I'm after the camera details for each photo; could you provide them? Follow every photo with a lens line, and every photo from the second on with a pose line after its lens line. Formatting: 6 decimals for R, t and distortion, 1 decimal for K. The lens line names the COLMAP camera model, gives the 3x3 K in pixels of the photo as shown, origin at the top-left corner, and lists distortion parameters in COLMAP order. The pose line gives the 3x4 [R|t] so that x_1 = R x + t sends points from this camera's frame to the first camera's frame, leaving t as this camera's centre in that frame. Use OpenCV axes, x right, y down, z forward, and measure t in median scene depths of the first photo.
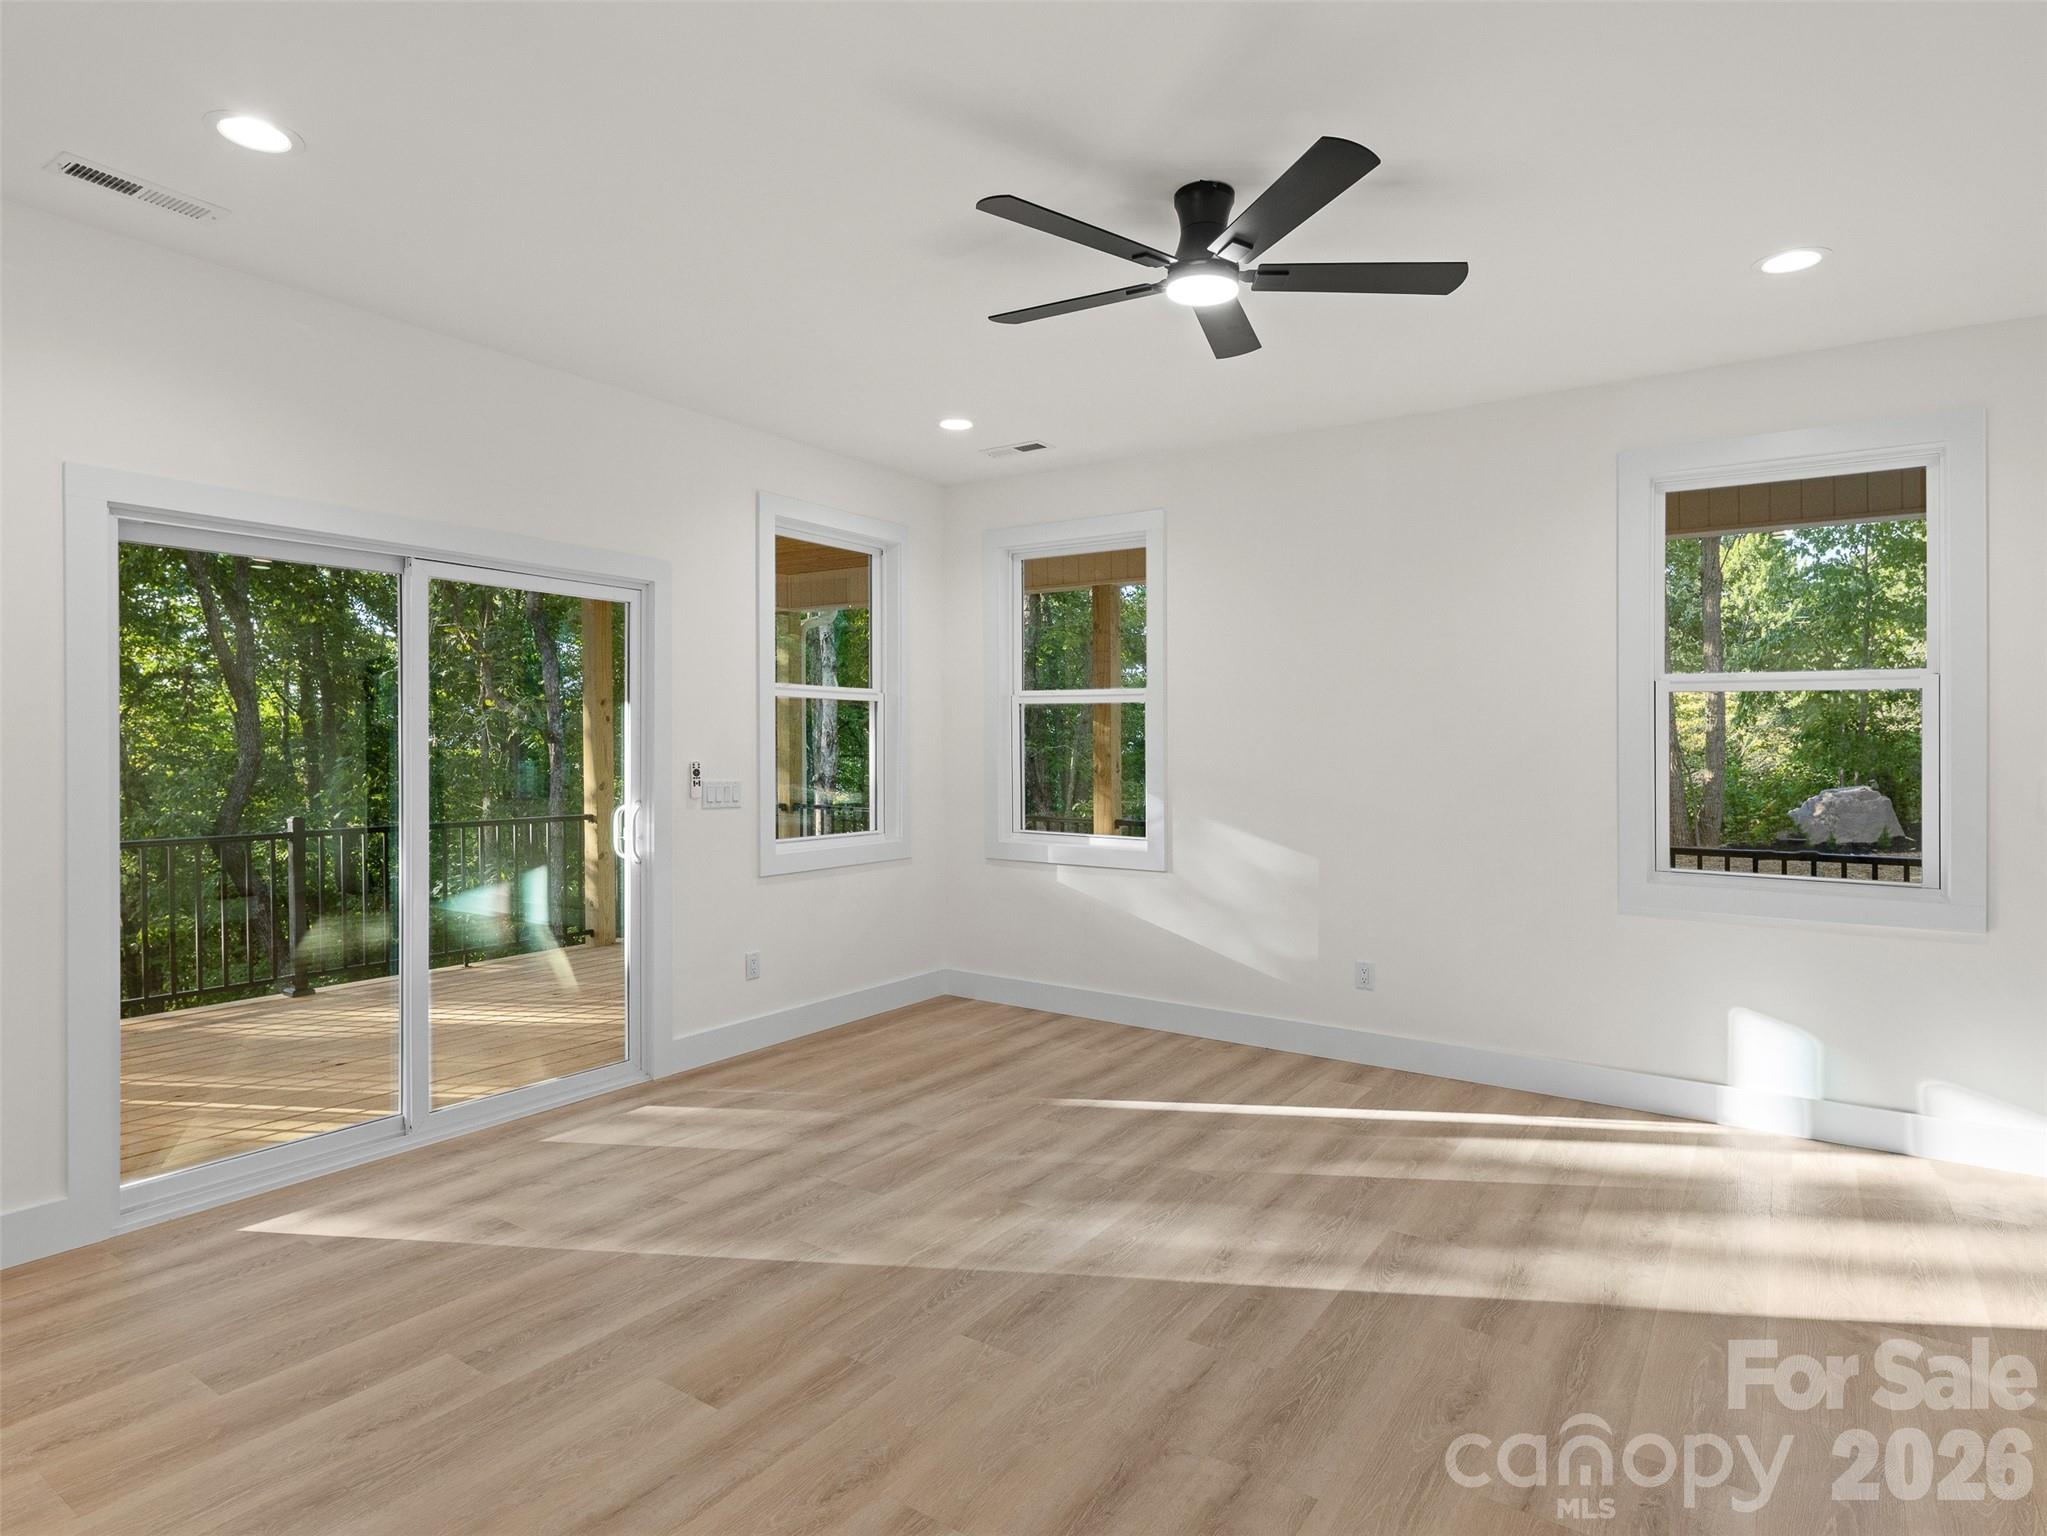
lens RADIAL K [[1130.6, 0, 1036.4], [0, 1130.6, 755.7], [0, 0, 1]] dist [0.004529, -0.004808]
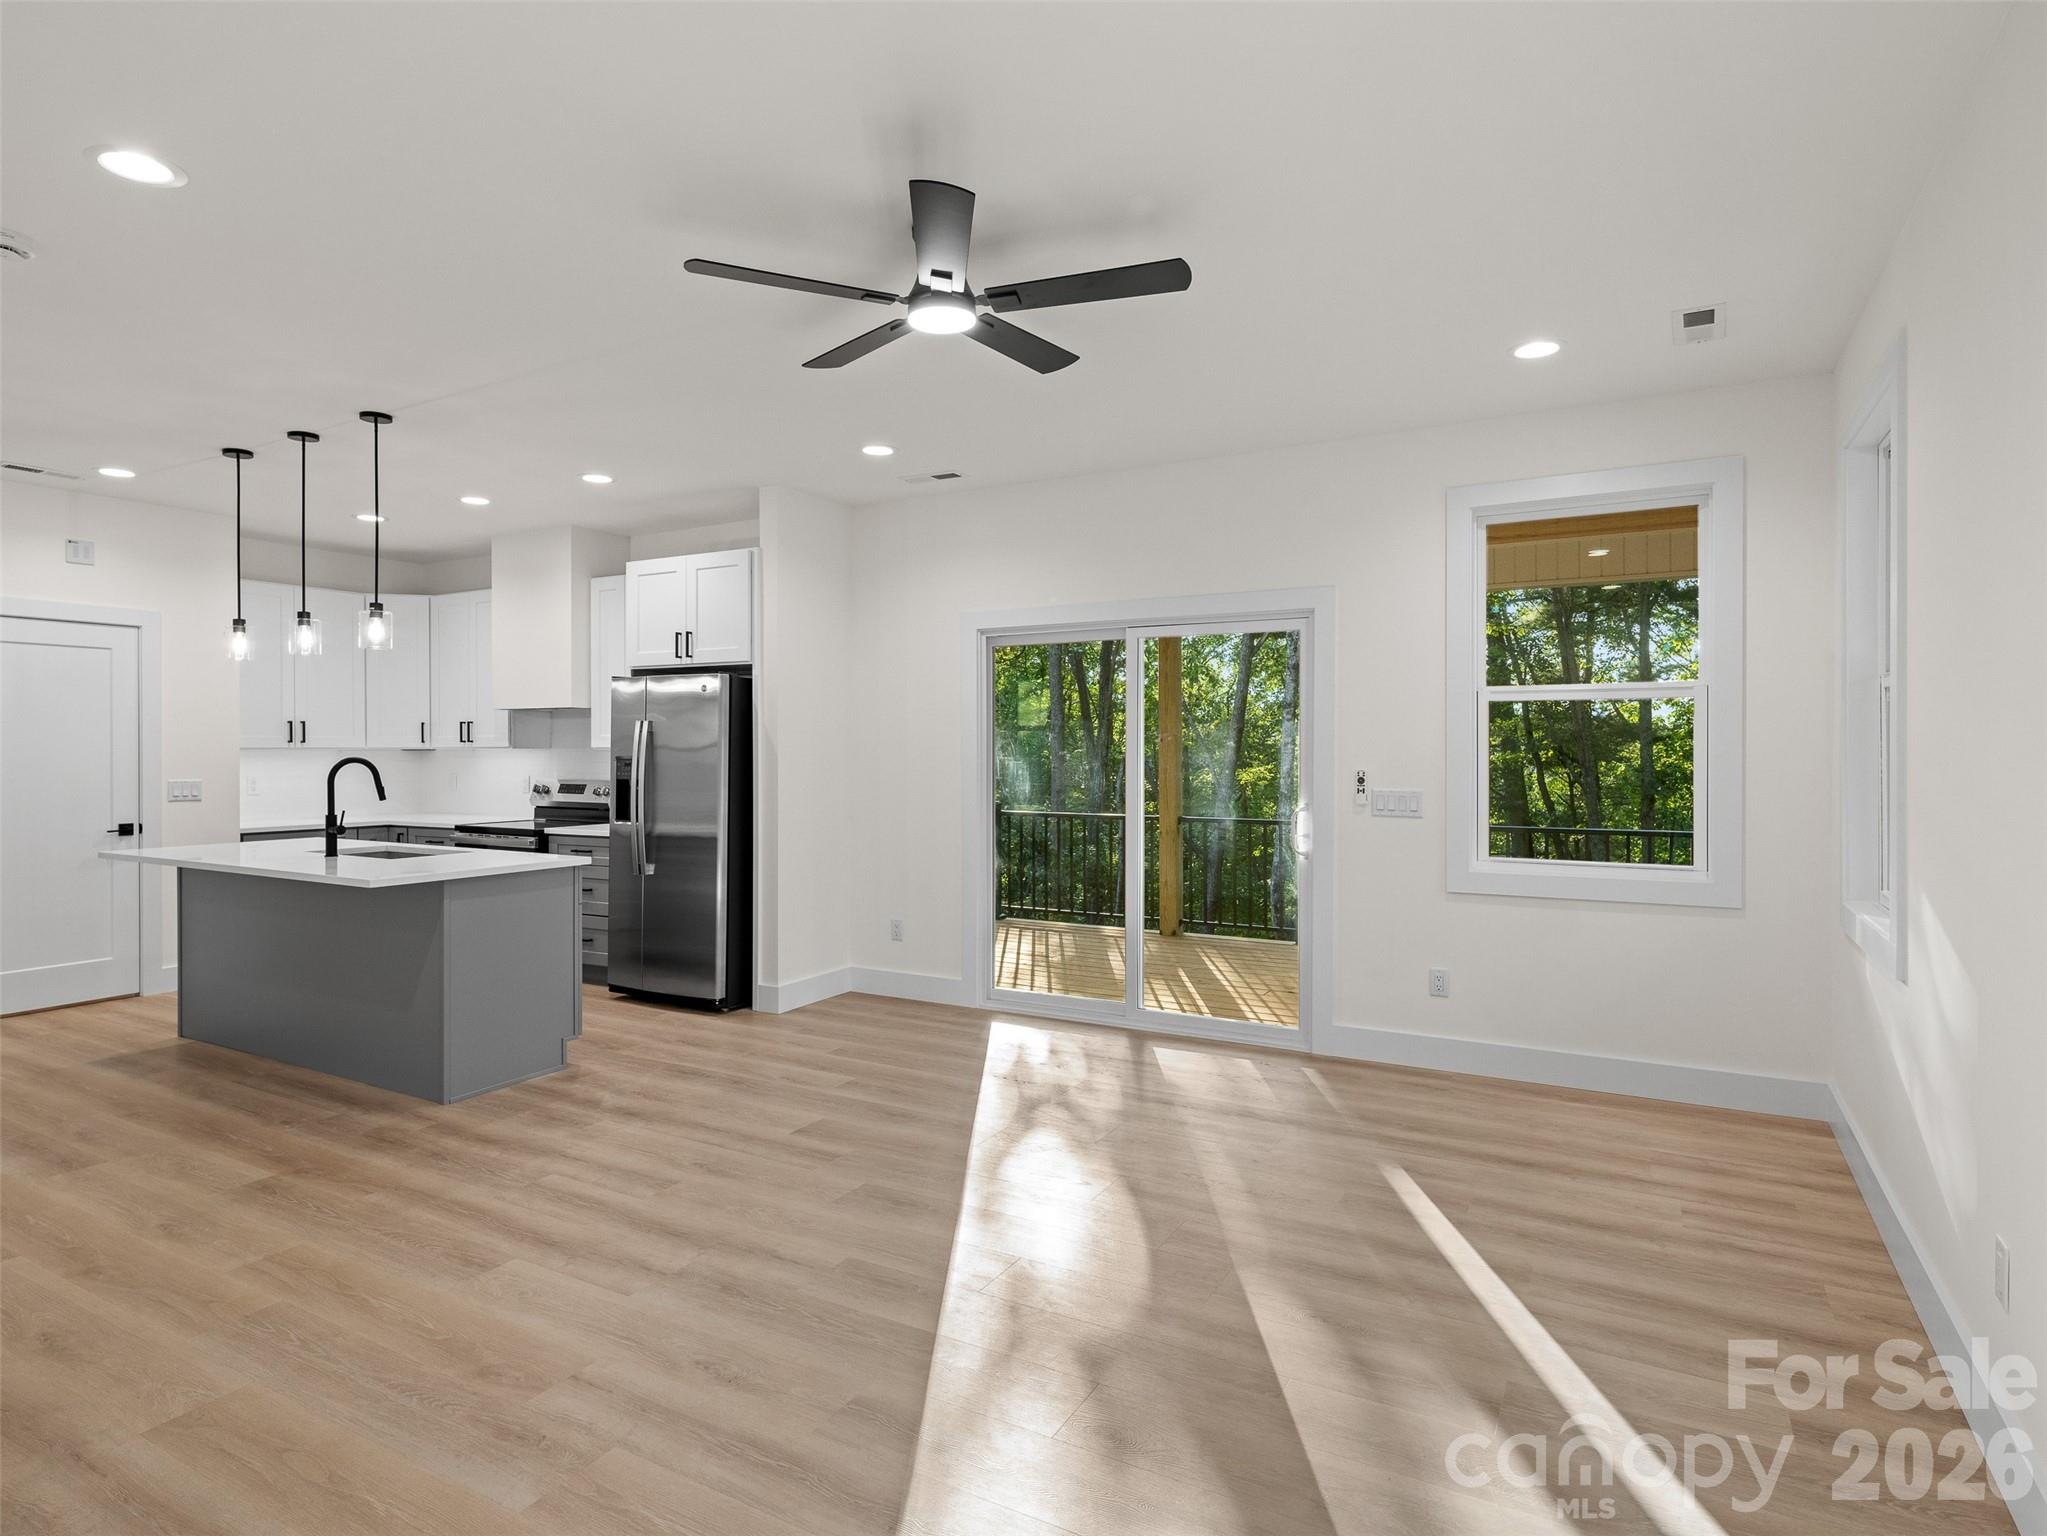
lens RADIAL K [[1130.6, 0, 1009.6], [0, 1130.6, 754.3], [0, 0, 1]] dist [0.004529, -0.004808]
pose [[0.068462, 0.000557, -0.997654, 0.886978], [-0.010176, 0.999948, -0.000140, -0.007367], [0.997602, 0.010162, 0.068464, 0.725354]]
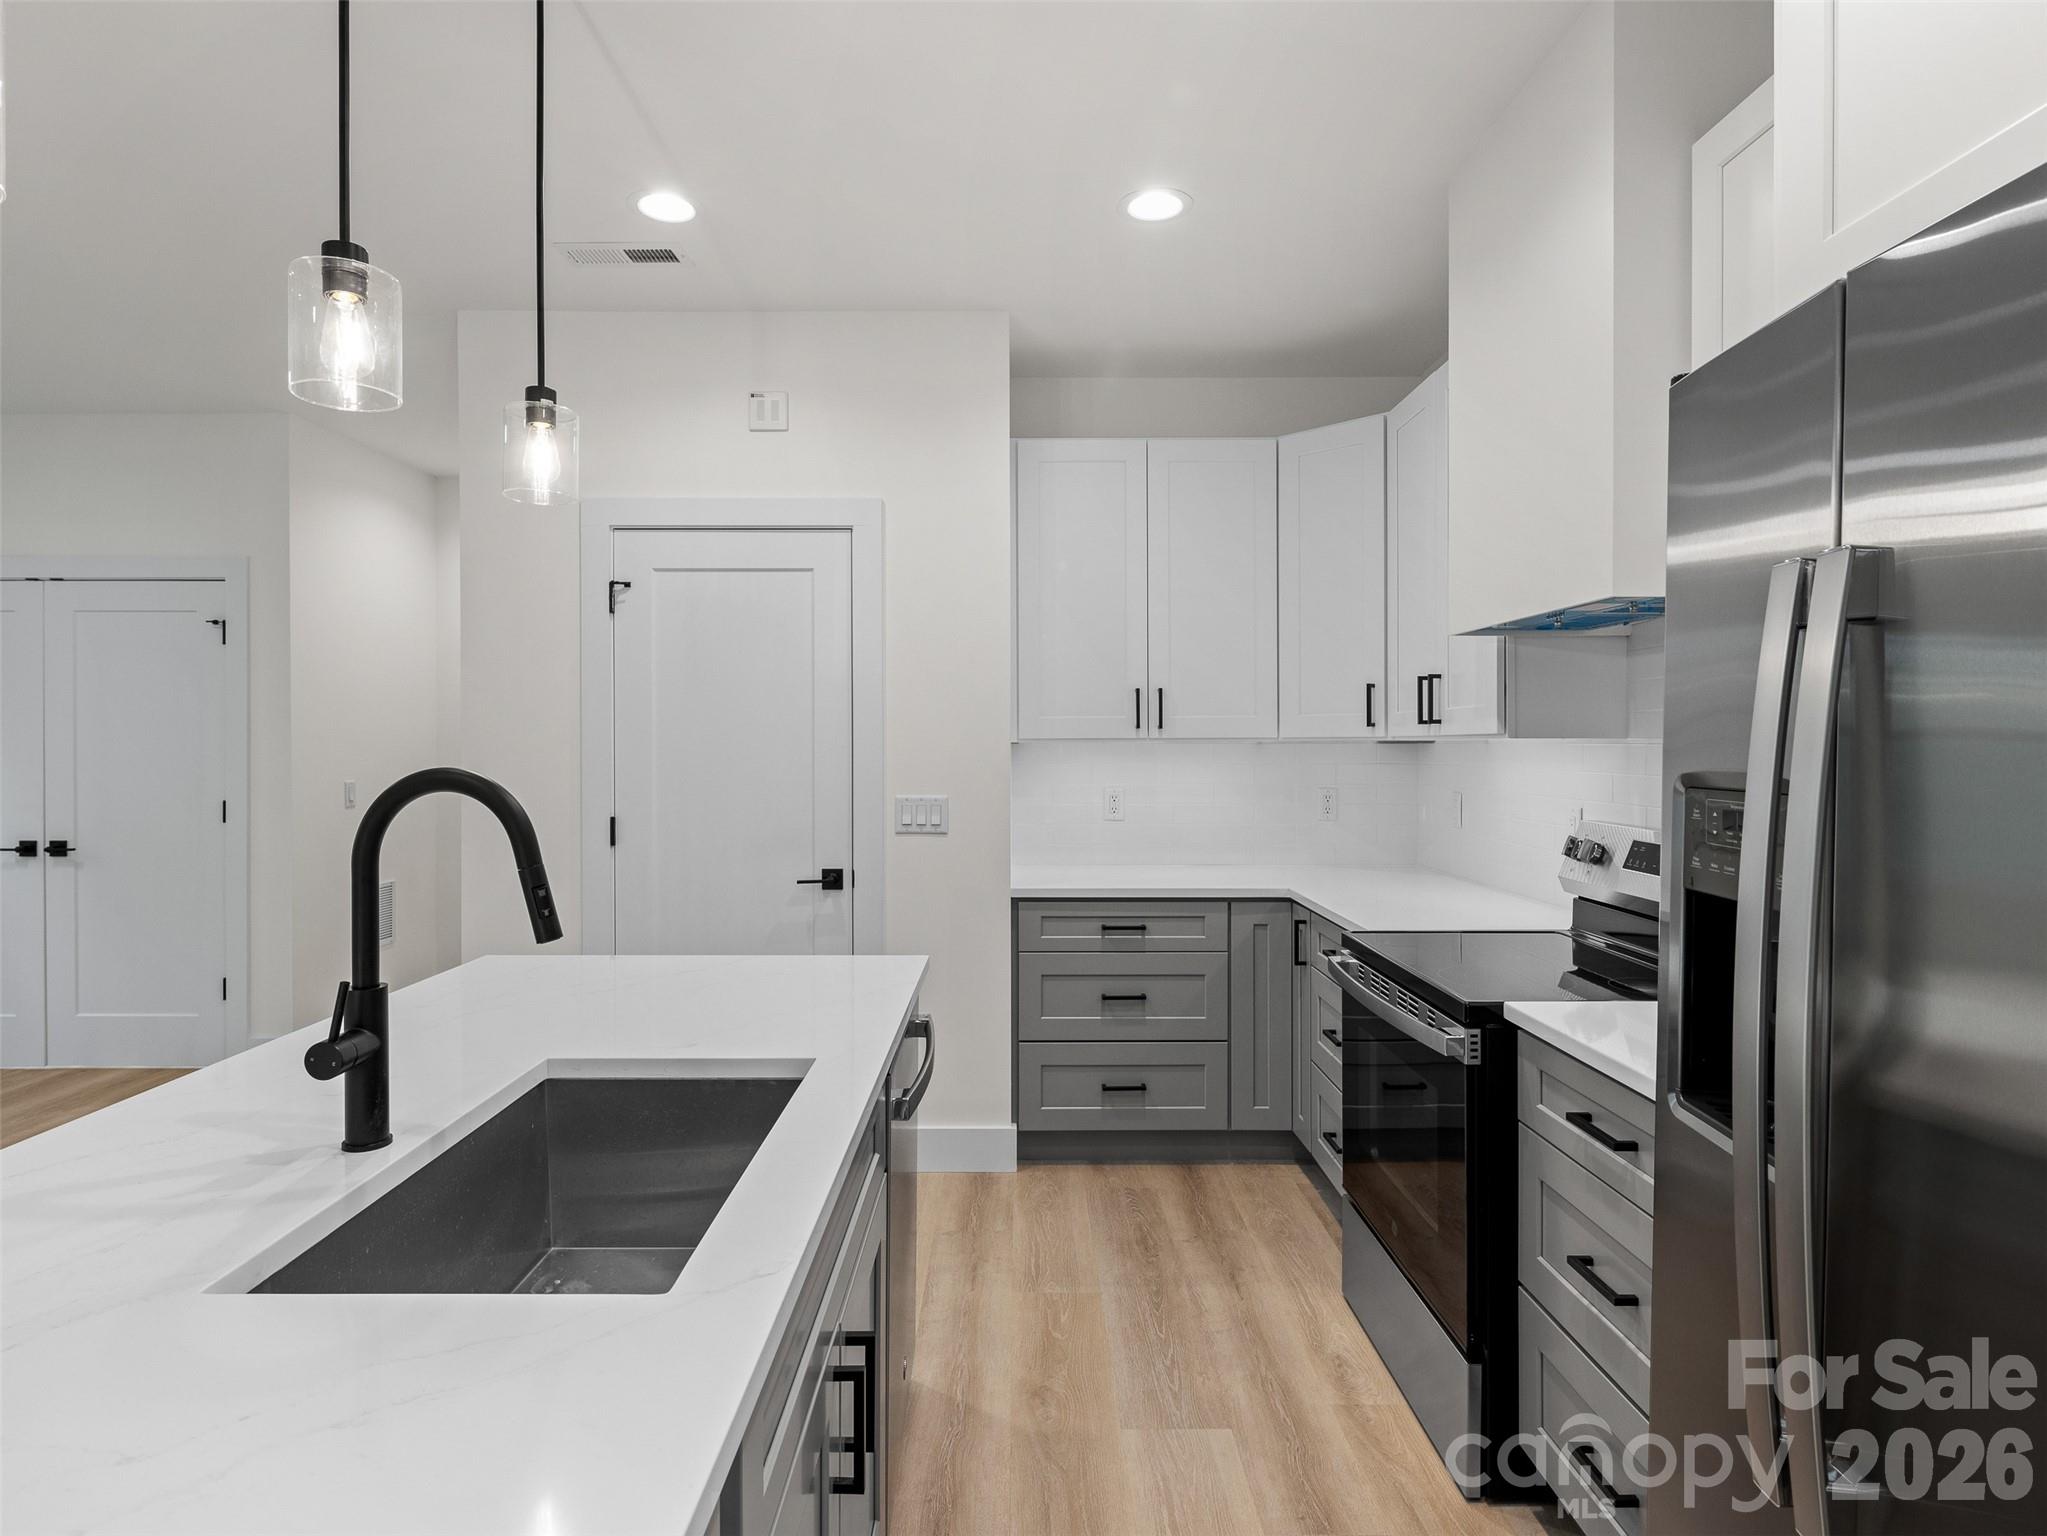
lens RADIAL K [[1130.6, 0, 1024.4], [0, 1130.6, 749.1], [0, 0, 1]] dist [0.004529, -0.004808]
pose [[-0.832741, 0.002396, -0.553658, -0.414940], [-0.007840, 0.999839, 0.016119, -0.011676], [0.553607, 0.017763, -0.832588, 0.449555]]
